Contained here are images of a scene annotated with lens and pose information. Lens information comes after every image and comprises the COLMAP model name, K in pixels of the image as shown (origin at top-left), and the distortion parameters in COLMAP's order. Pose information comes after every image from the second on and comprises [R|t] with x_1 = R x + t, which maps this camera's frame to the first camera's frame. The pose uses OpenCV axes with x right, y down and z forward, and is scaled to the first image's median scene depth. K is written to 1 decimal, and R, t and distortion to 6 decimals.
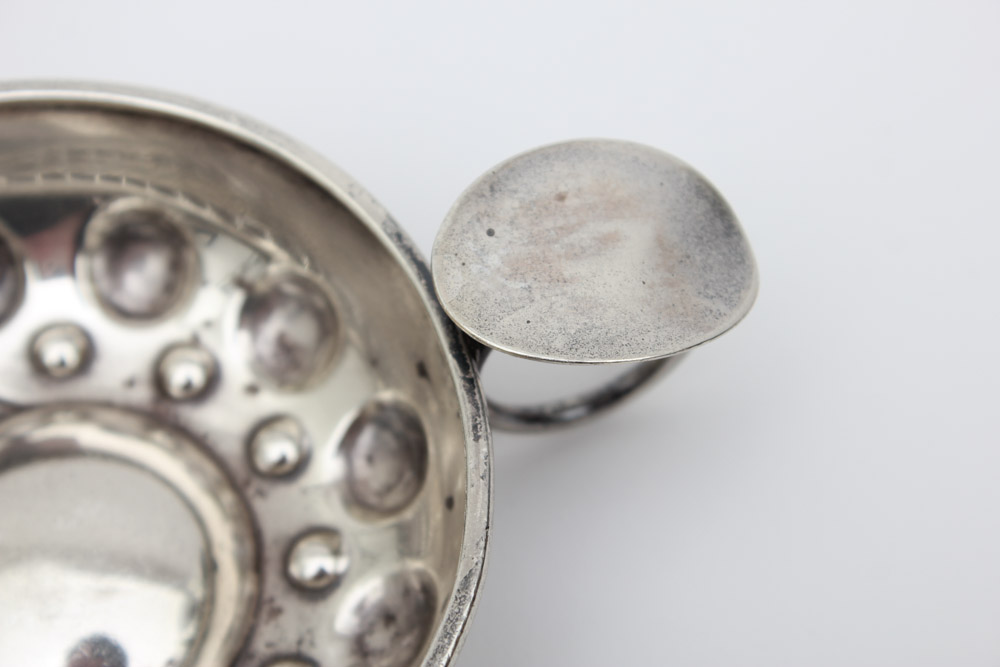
lens RADIAL K [[2118.6, 0, 500.0], [0, 2118.6, 333.5], [0, 0, 1]] dist [-0.007170, 0.101987]
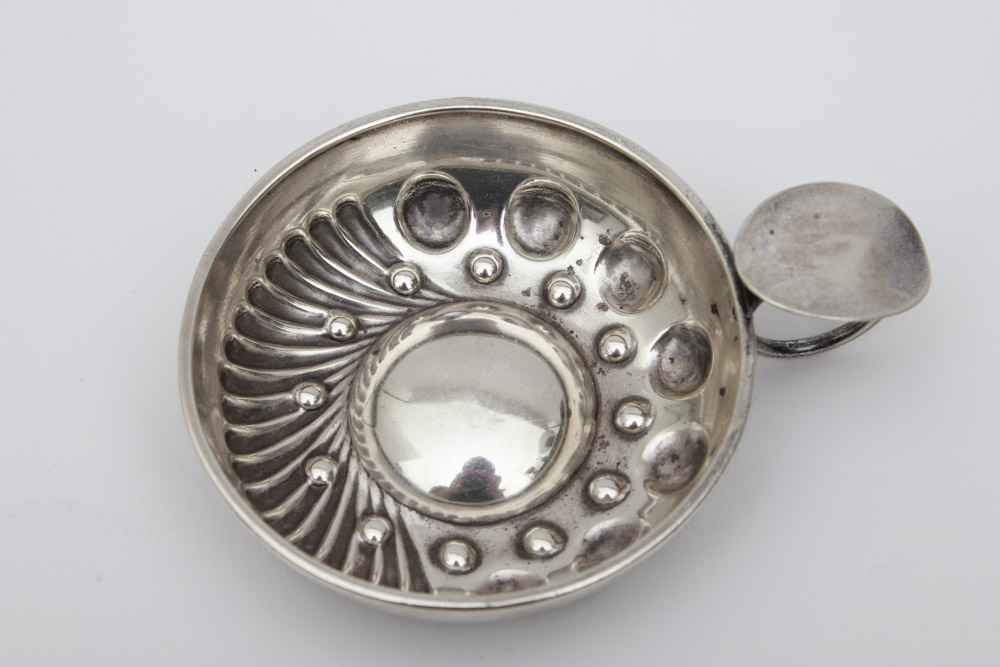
lens RADIAL K [[2118.6, 0, 500.0], [0, 2118.6, 333.5], [0, 0, 1]] dist [-0.007170, 0.101987]
pose [[0.987891, 0.134200, -0.077863, -0.071963], [-0.131952, 0.990695, 0.033351, 0.003510], [0.081614, -0.022673, 0.996406, -0.643986]]
